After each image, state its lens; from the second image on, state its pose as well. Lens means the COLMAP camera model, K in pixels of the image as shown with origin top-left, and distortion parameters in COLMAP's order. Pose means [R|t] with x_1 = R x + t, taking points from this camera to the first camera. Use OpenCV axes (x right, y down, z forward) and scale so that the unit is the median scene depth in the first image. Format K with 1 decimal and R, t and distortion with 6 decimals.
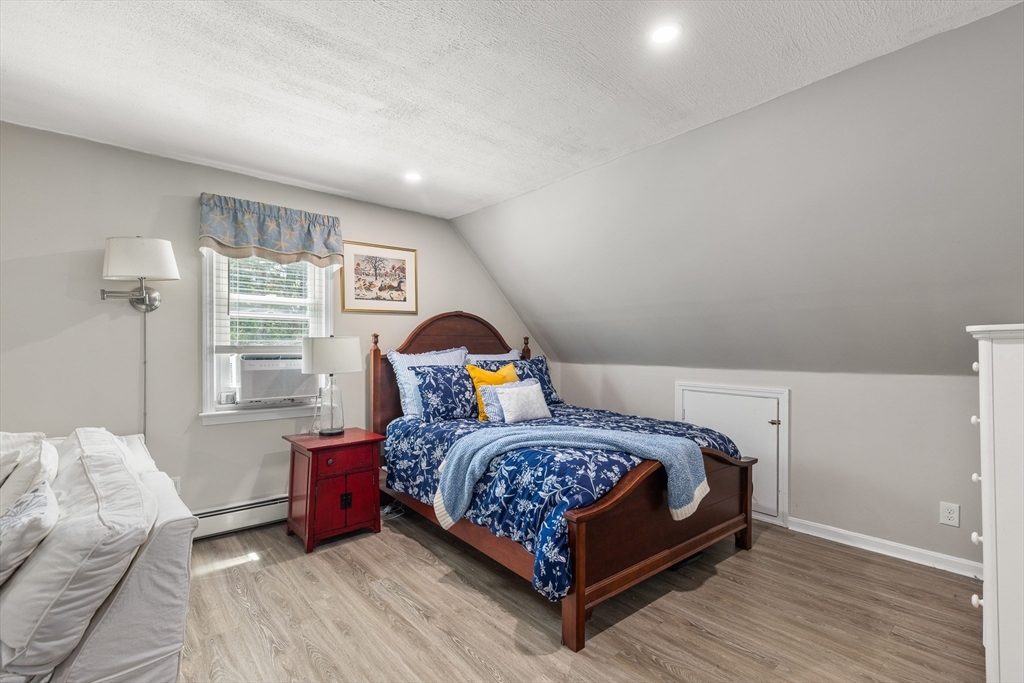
lens RADIAL K [[477.6, 0, 512.5], [0, 477.6, 345.7], [0, 0, 1]] dist [0.015303, -0.000073]
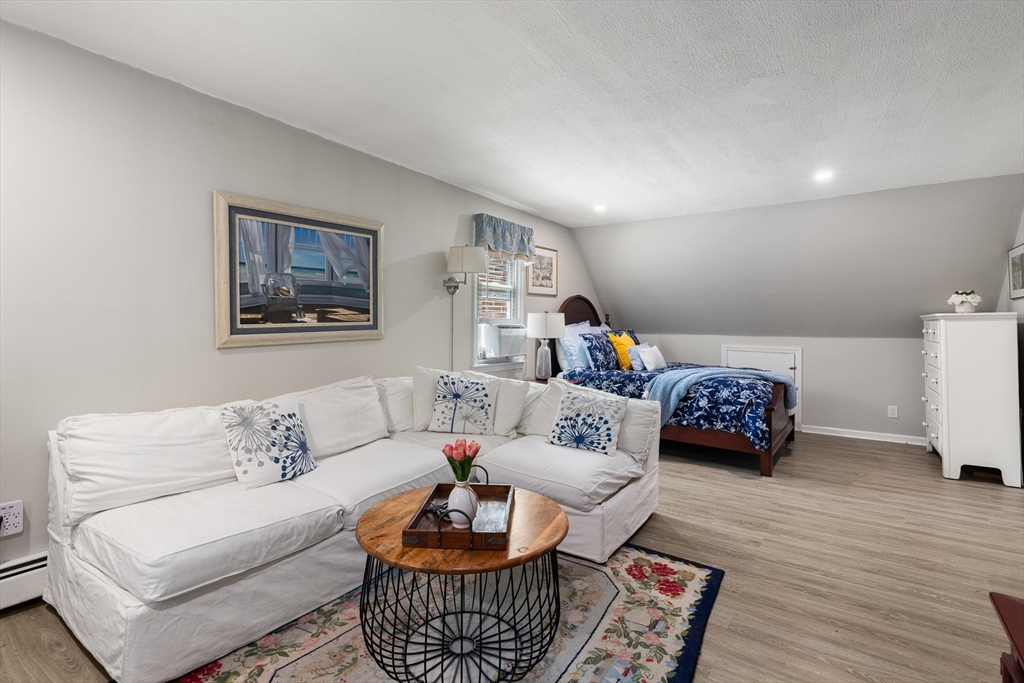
lens RADIAL K [[477.6, 0, 522.5], [0, 477.6, 314.5], [0, 0, 1]] dist [0.015303, -0.000073]
pose [[0.969688, 0.012373, 0.244033, -1.019520], [-0.009012, 0.999849, -0.014883, 0.010122], [-0.244180, 0.012233, 0.969653, -0.502247]]
